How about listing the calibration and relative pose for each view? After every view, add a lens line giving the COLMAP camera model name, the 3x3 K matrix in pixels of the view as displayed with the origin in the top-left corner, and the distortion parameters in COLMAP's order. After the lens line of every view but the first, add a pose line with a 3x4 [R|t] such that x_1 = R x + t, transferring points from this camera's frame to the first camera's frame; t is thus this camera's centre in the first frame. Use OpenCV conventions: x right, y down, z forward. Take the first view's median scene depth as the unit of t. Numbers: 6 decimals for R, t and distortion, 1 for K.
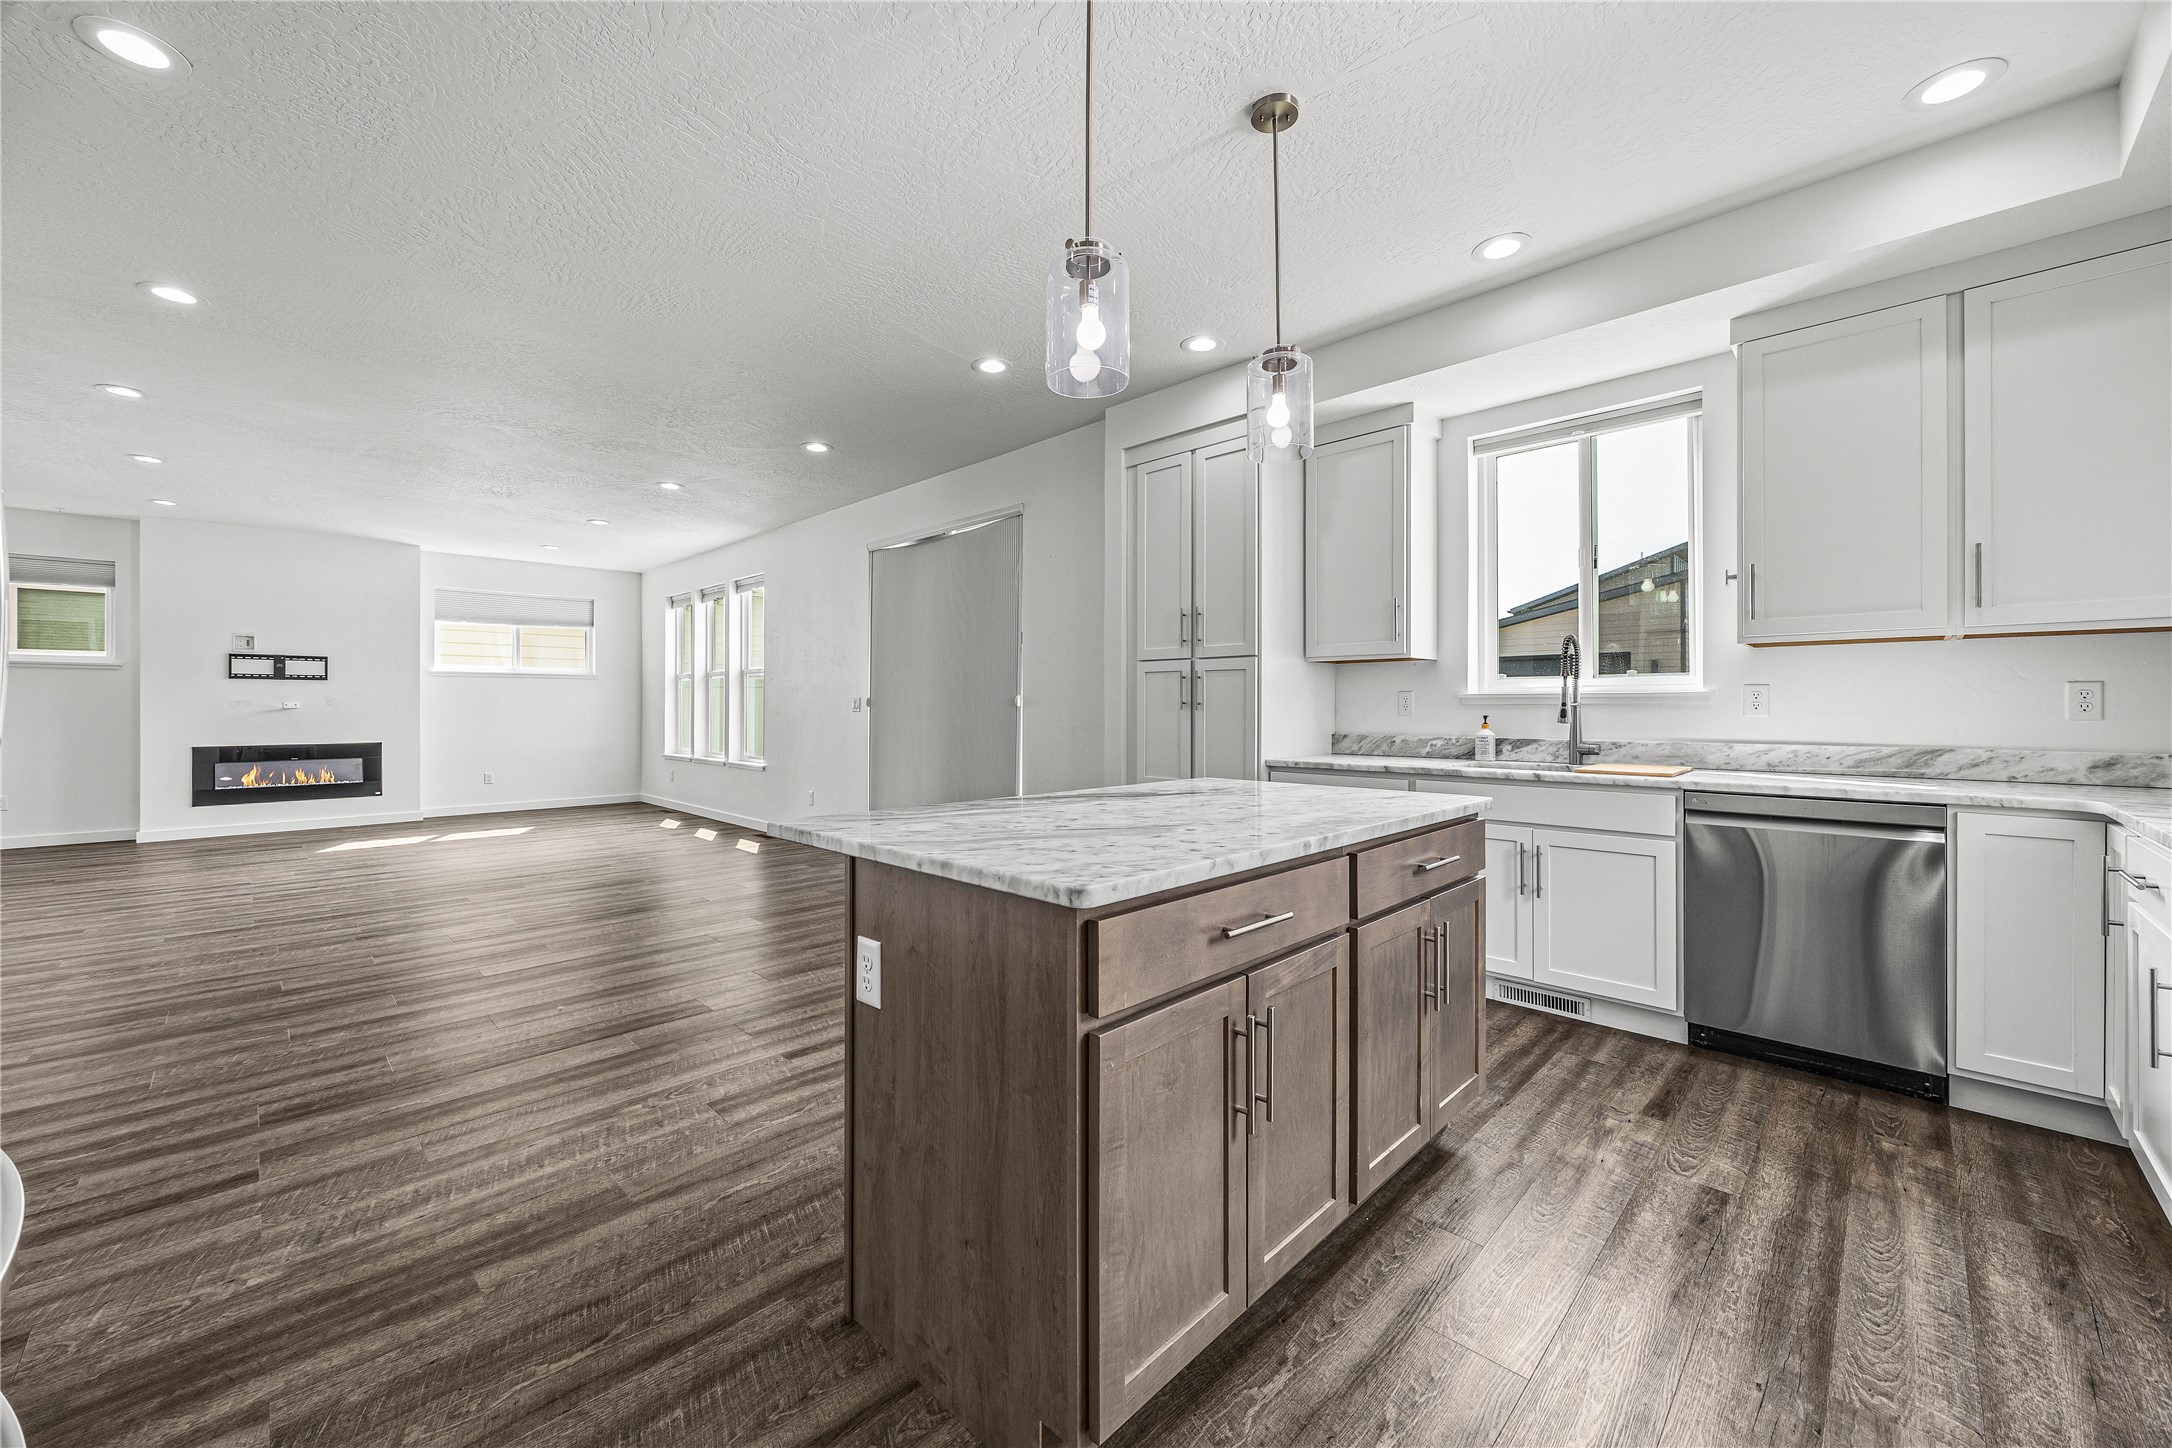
lens RADIAL K [[828.8, 0, 1090.2], [0, 828.8, 704.5], [0, 0, 1]] dist [-0.001978, -0.000436]
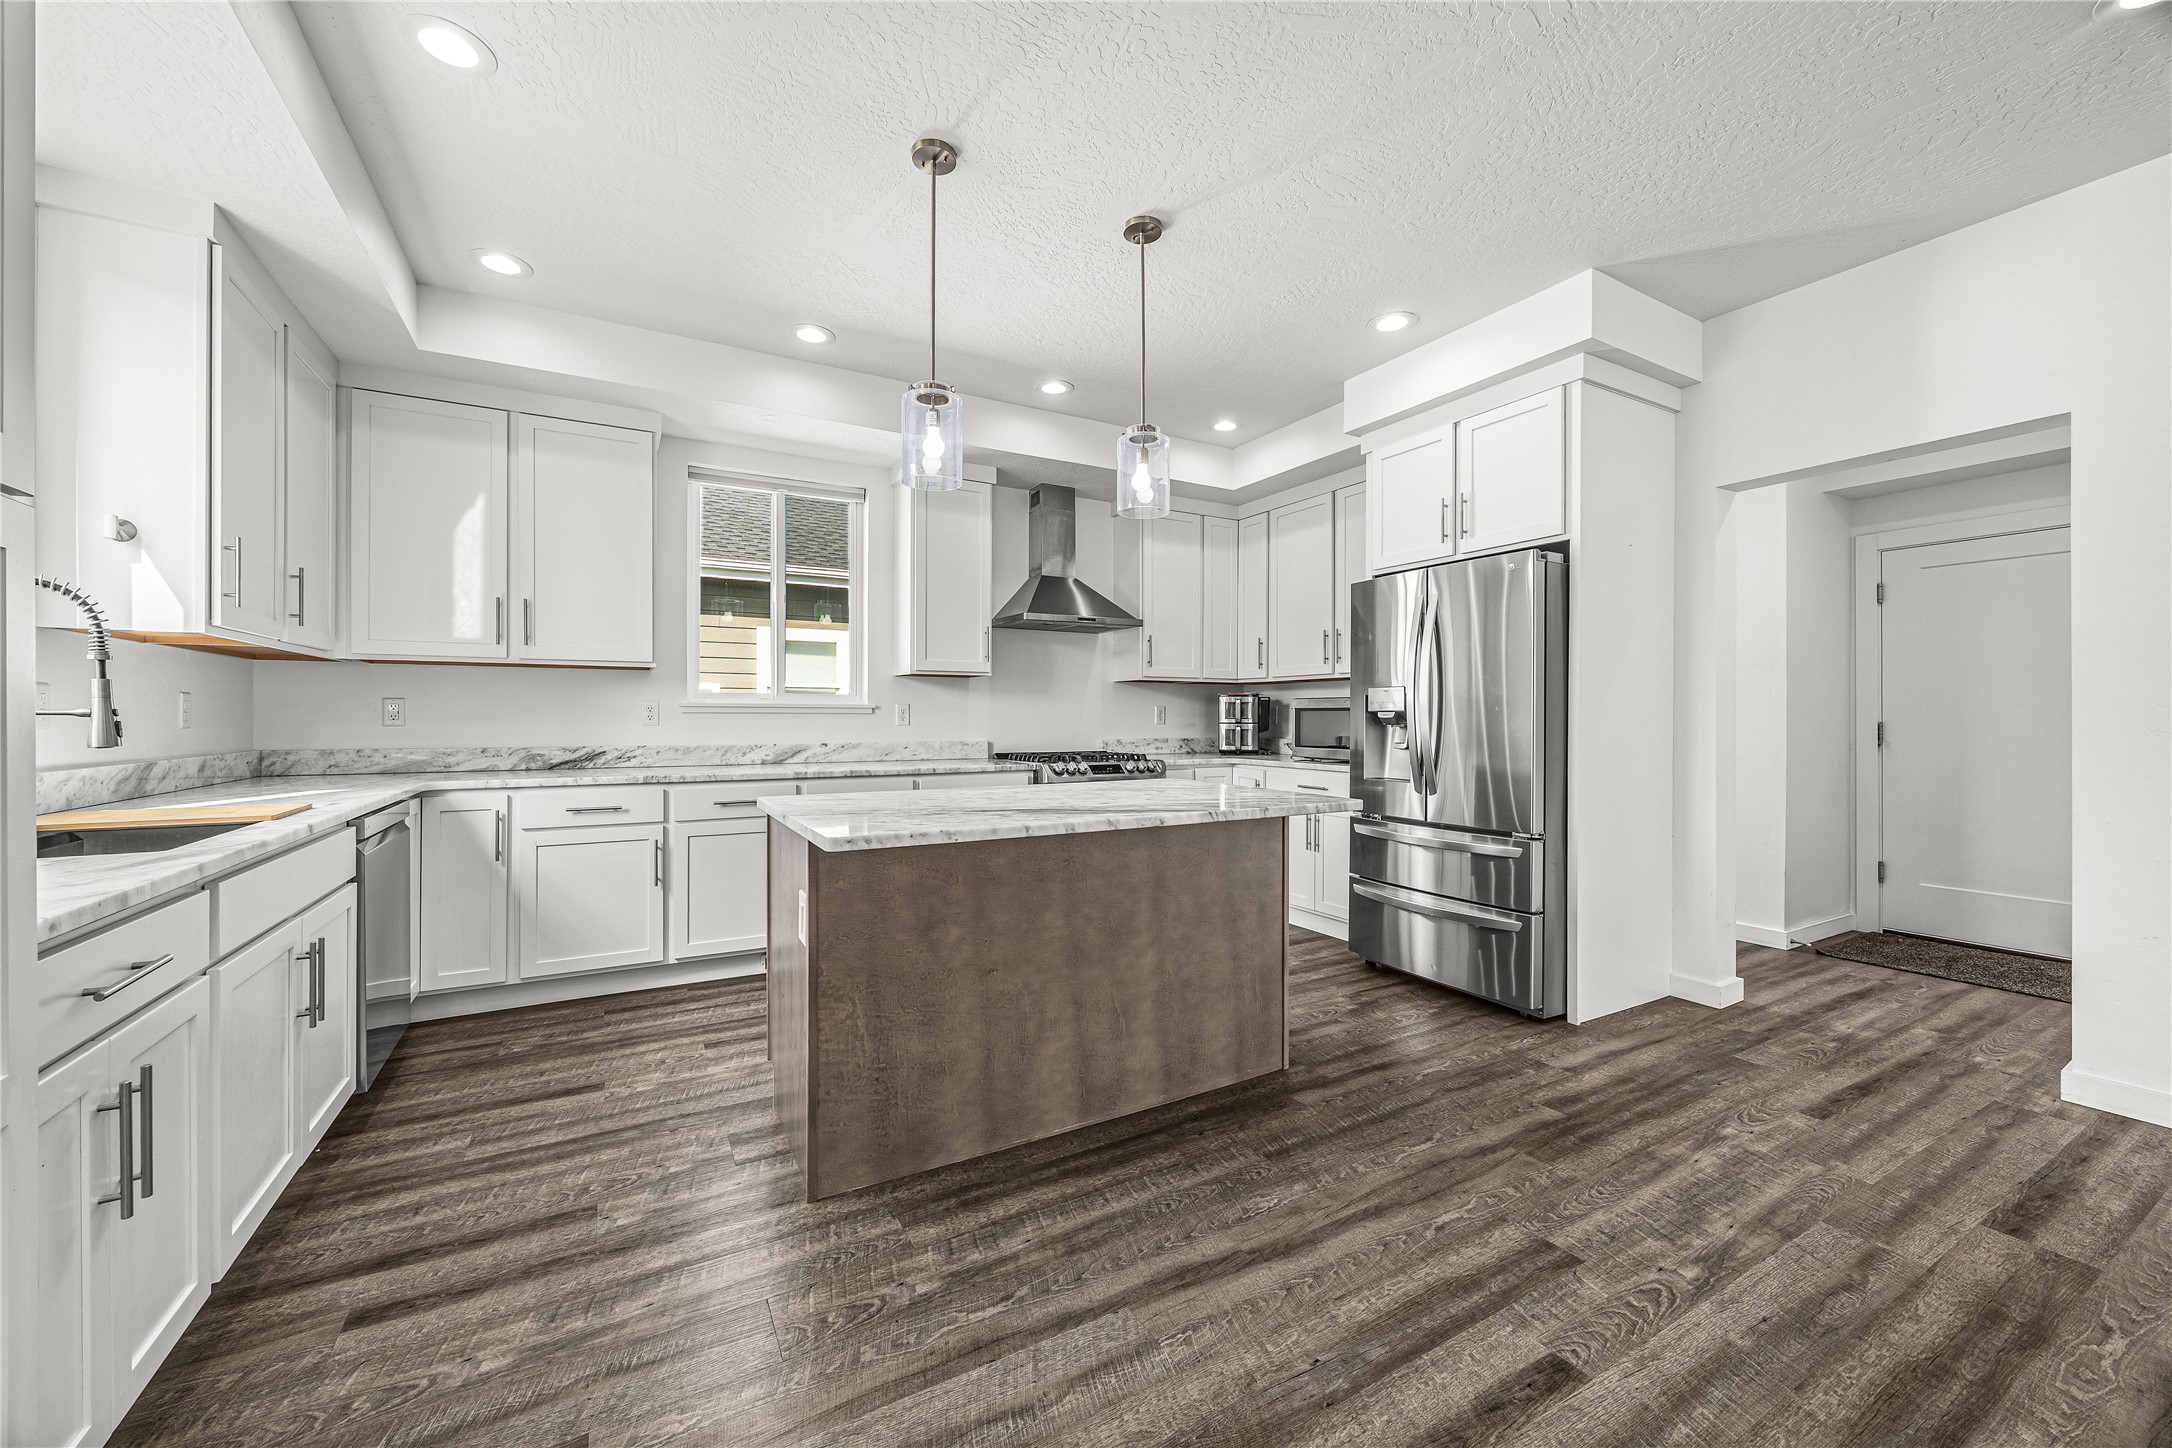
lens RADIAL K [[825.7, 0, 1082.9], [0, 825.7, 722.1], [0, 0, 1]] dist [-0.003513, -0.000120]
pose [[-0.960485, -0.003536, 0.278311, -0.216123], [-0.002297, 0.999986, 0.004779, 0.002987], [-0.278324, 0.003951, -0.960479, 1.656728]]
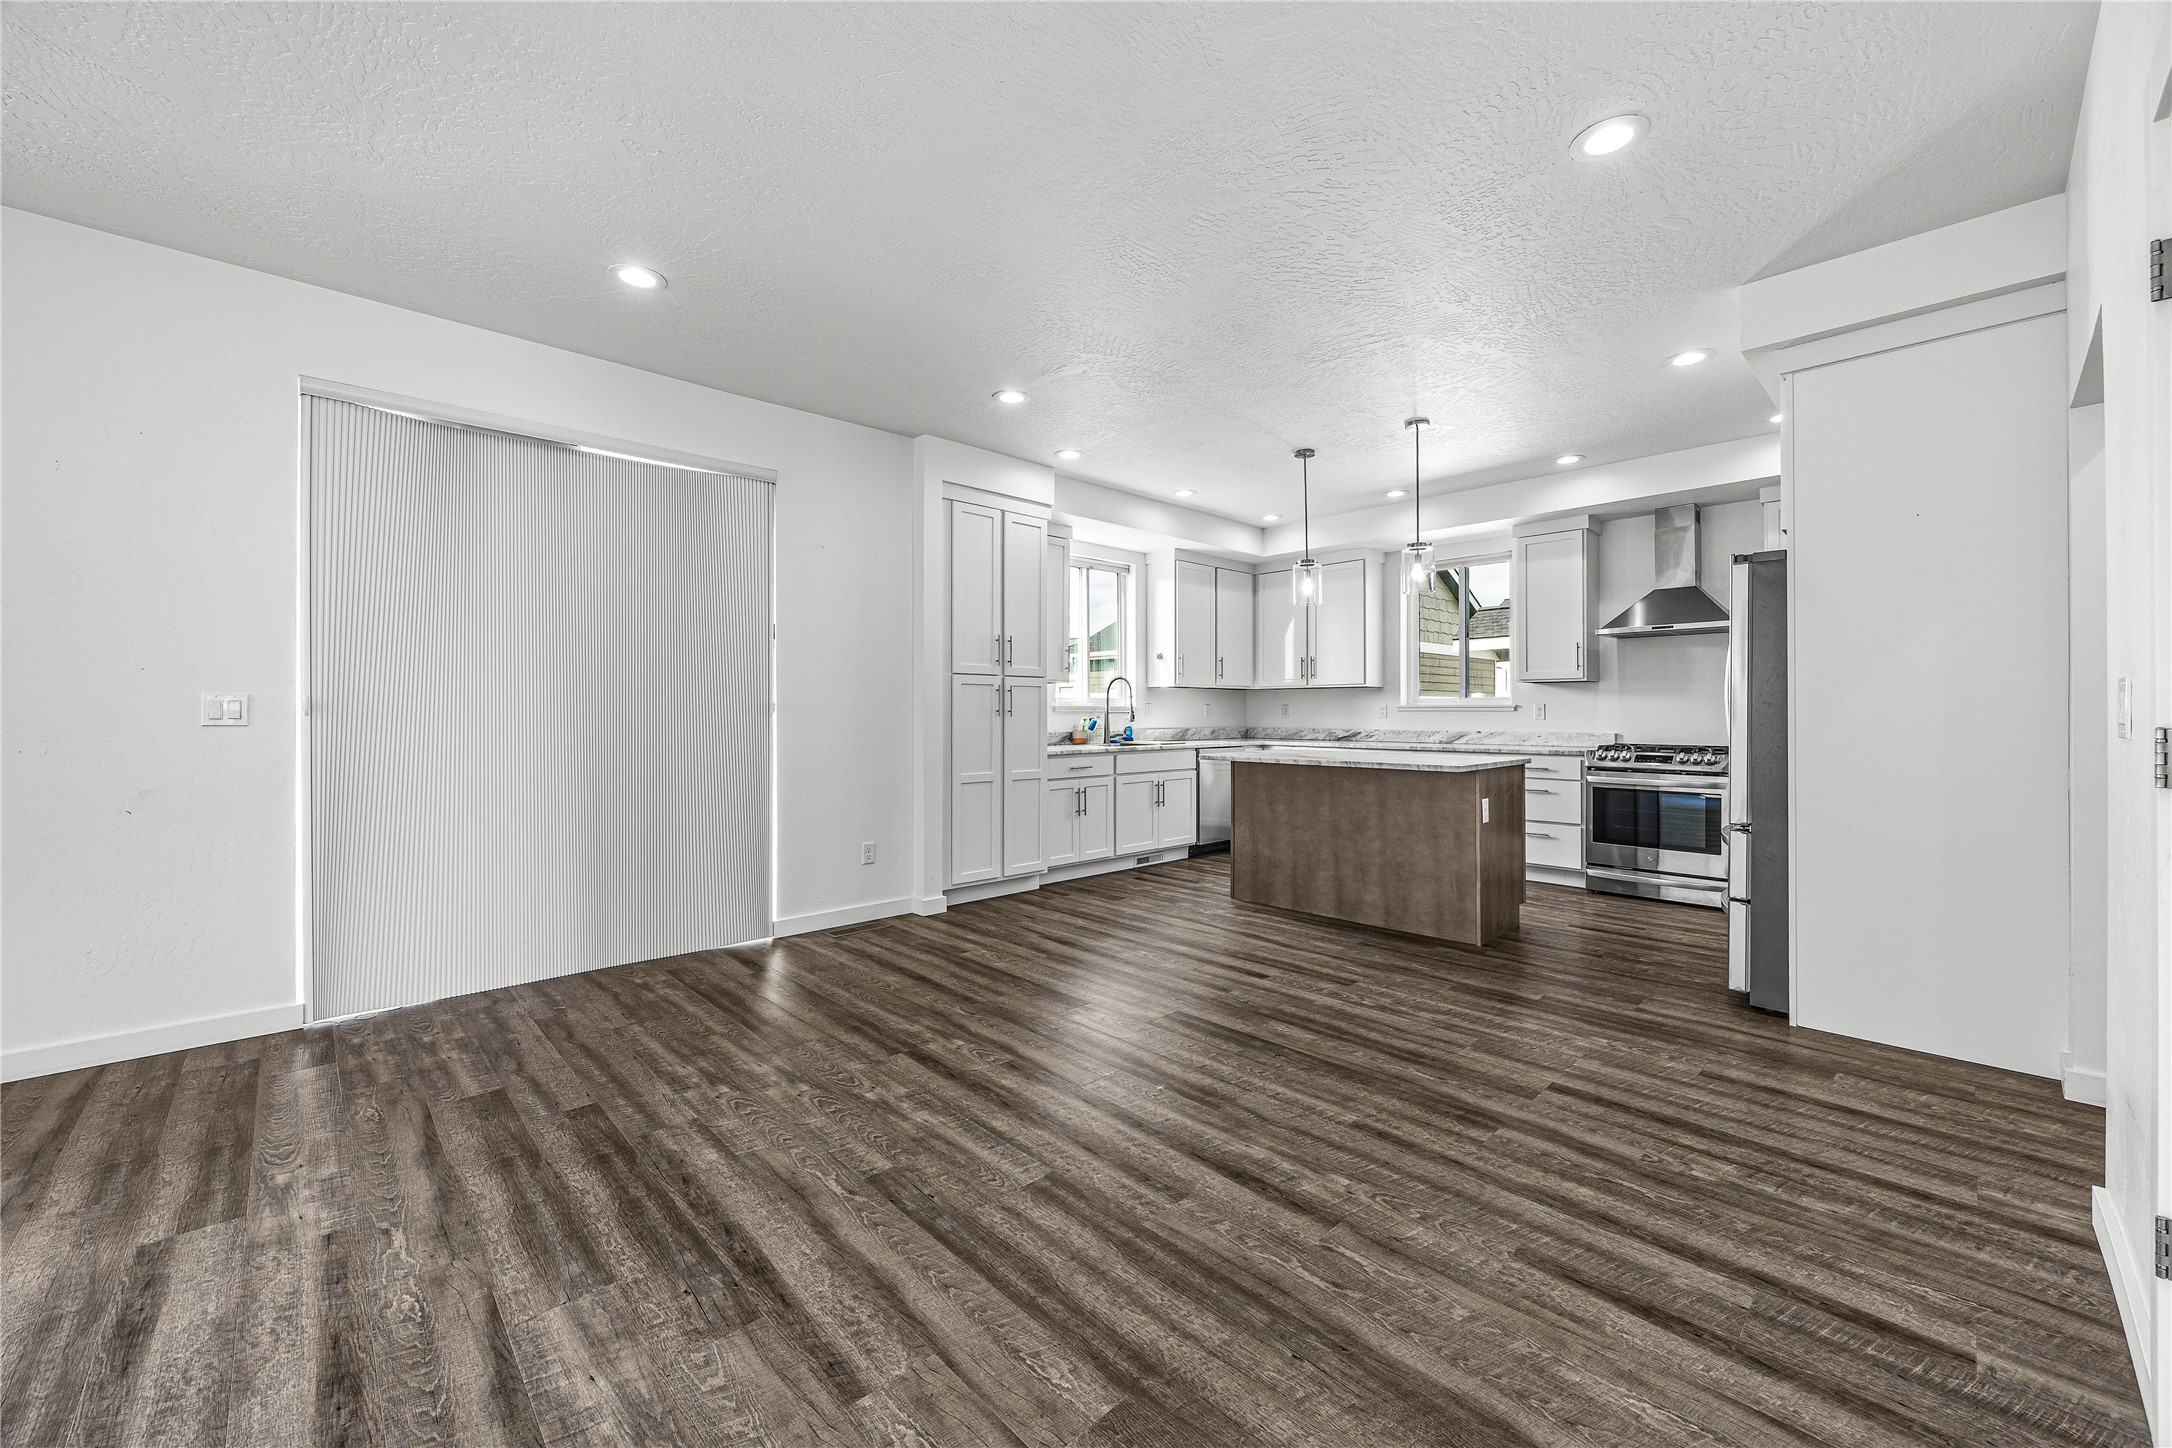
lens RADIAL K [[838.0, 0, 1092.3], [0, 838.0, 708.5], [0, 0, 1]] dist [-0.002595, -0.000292]
pose [[0.035171, 0.004744, 0.999370, -1.778755], [-0.001913, 0.999987, -0.004679, 0.001239], [-0.999379, -0.001748, 0.035179, 1.272673]]
